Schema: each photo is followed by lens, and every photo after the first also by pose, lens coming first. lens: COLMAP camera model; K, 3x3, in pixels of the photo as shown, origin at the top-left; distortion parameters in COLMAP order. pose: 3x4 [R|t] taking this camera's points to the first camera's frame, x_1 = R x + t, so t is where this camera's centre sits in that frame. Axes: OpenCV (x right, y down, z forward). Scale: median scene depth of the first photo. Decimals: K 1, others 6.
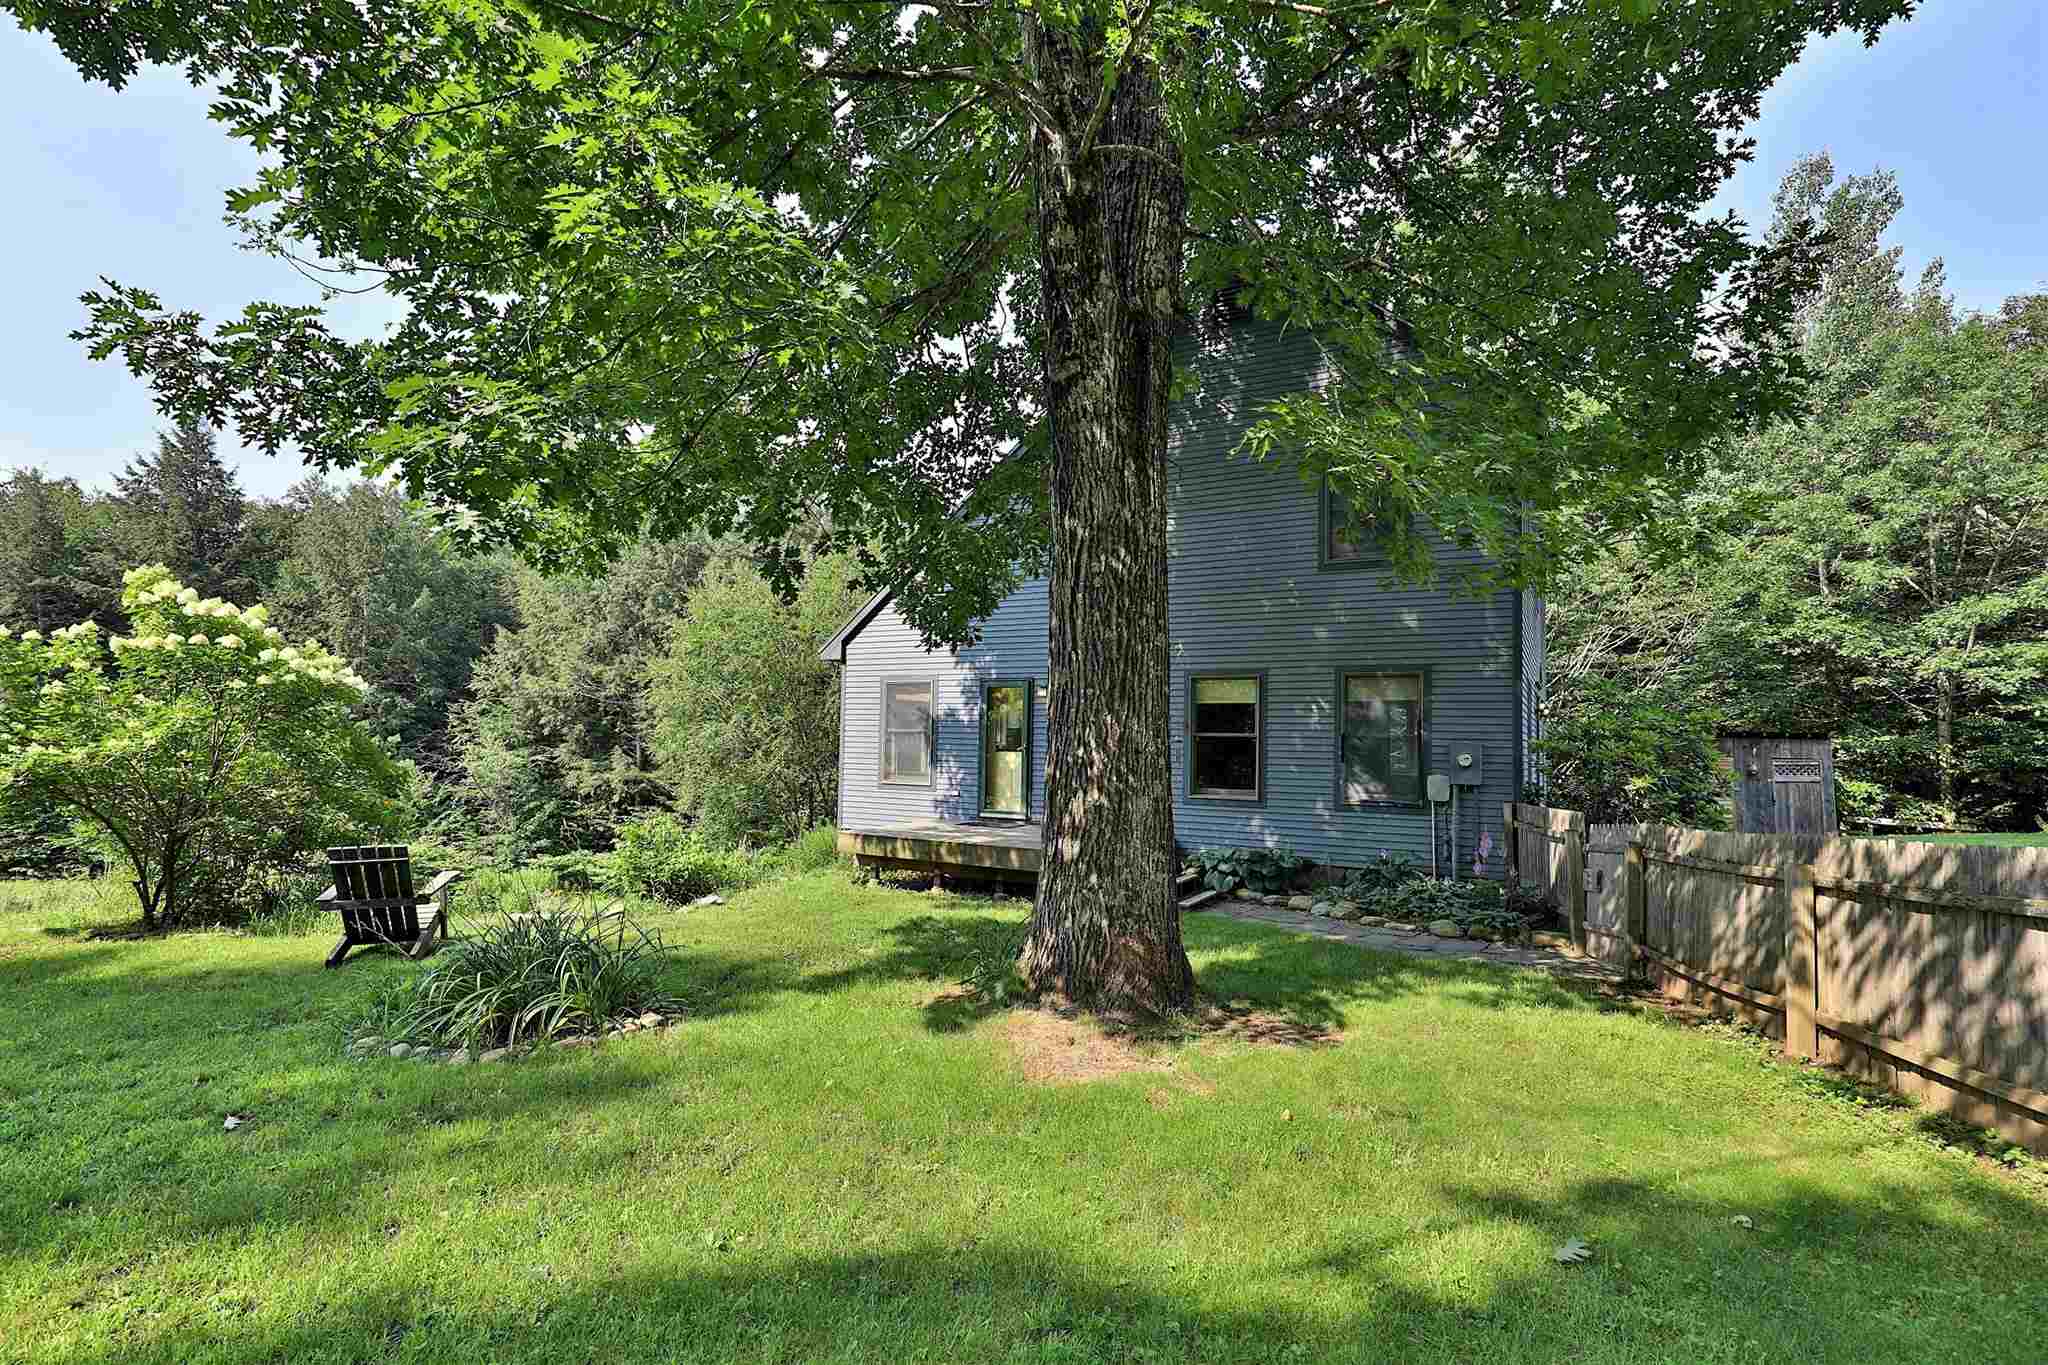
lens RADIAL K [[971.3, 0, 1034.3], [0, 971.3, 684.4], [0, 0, 1]] dist [-0.003581, 0.000278]
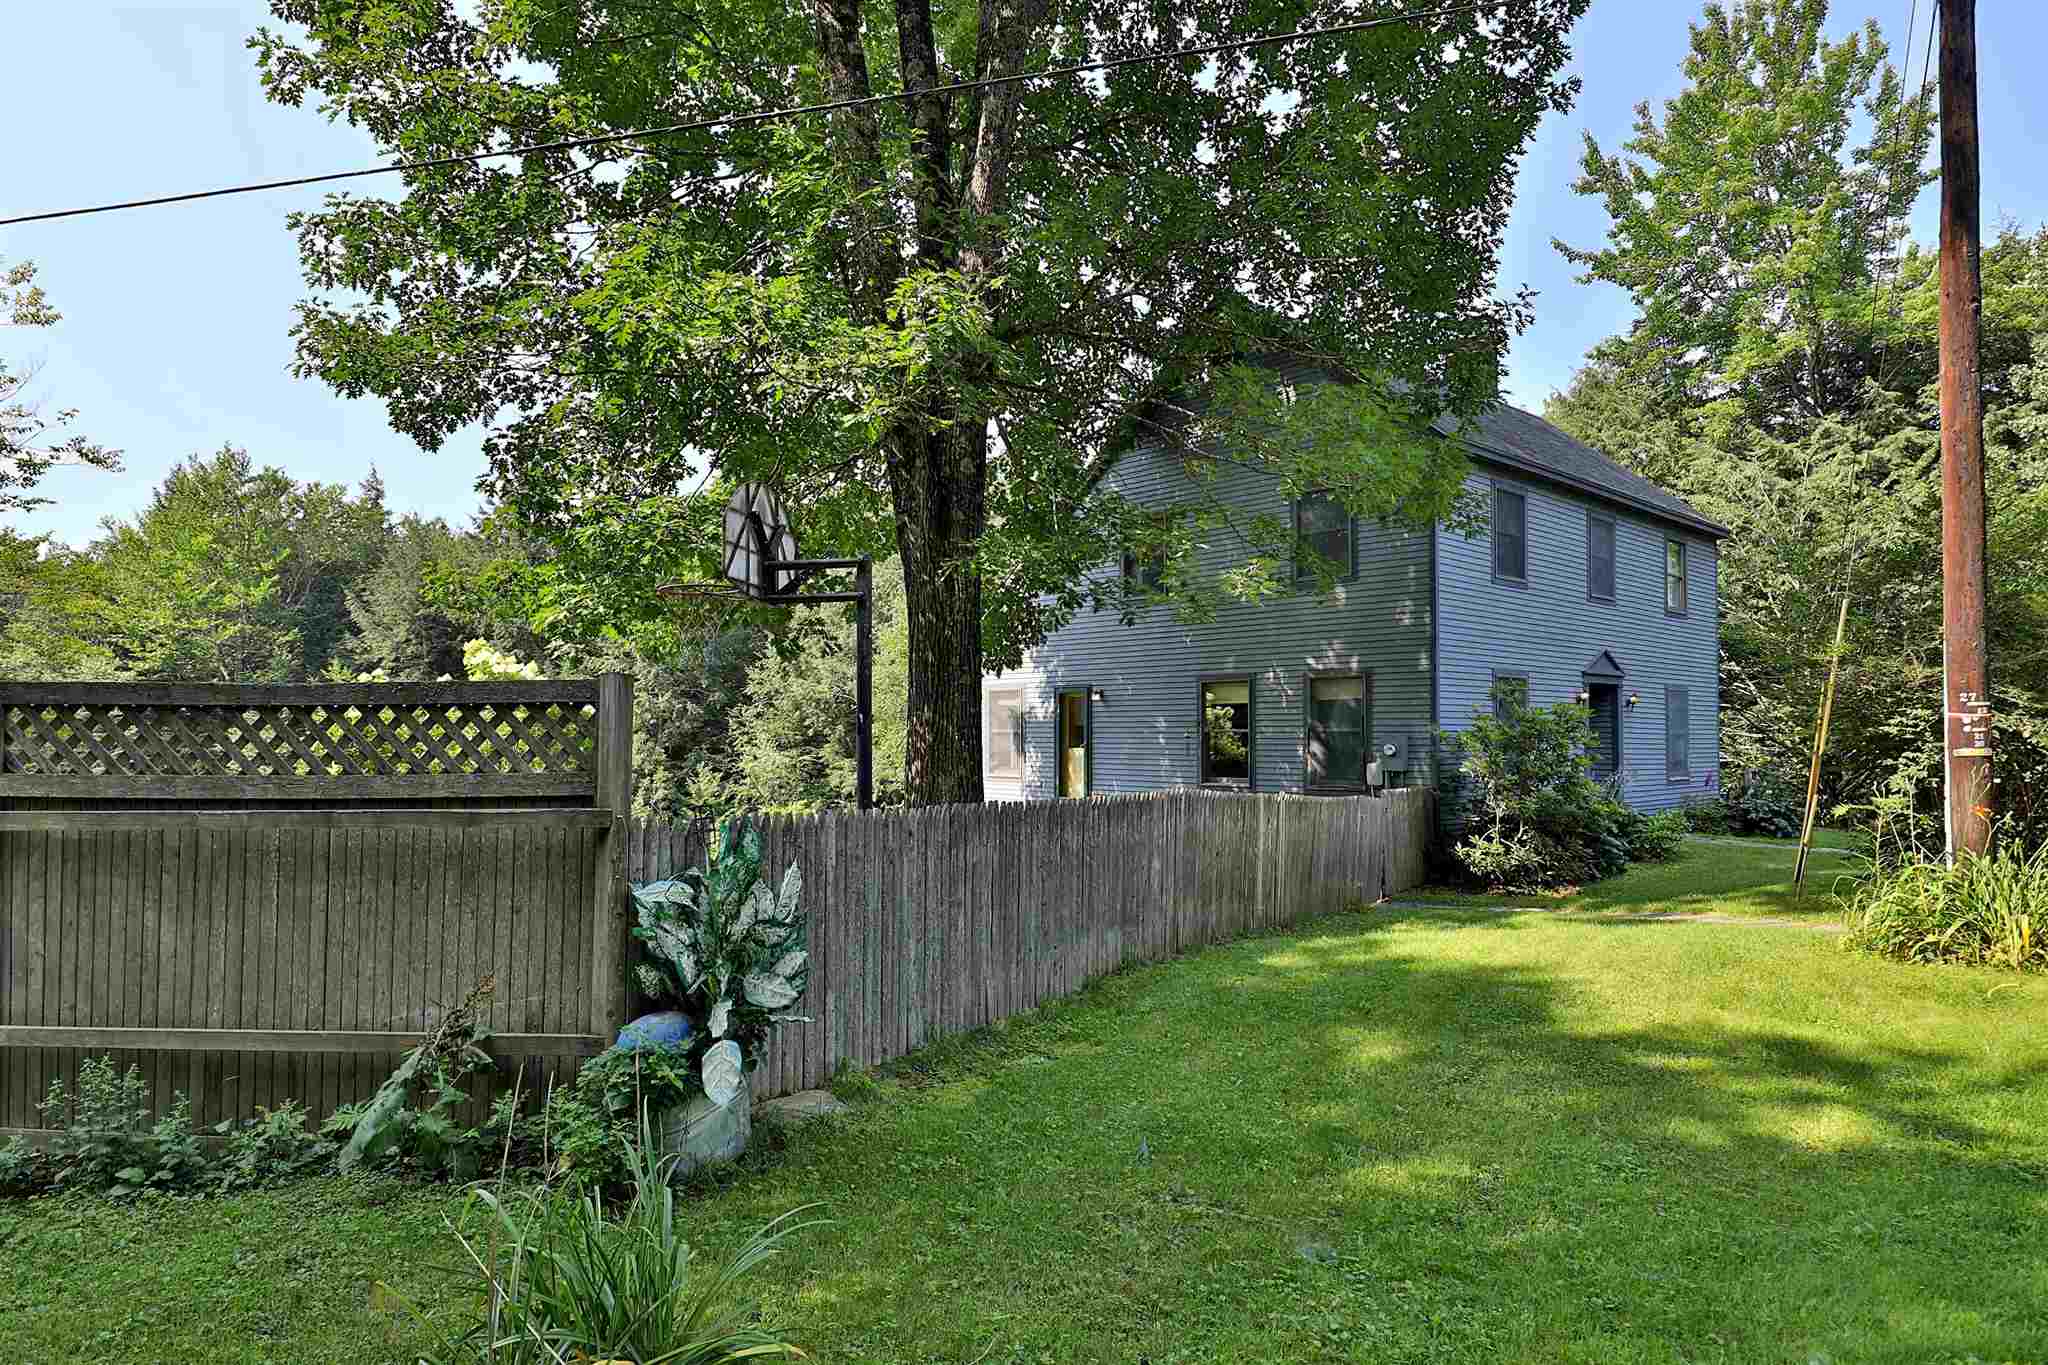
lens RADIAL K [[1184.7, 0, 1016.4], [0, 1184.7, 686.4], [0, 0, 1]] dist [-0.002802, -0.000242]
pose [[0.943600, -0.027256, -0.329963, 0.118811], [0.032377, 0.999425, 0.010034, -0.006251], [0.329500, -0.020151, 0.943940, -0.115895]]
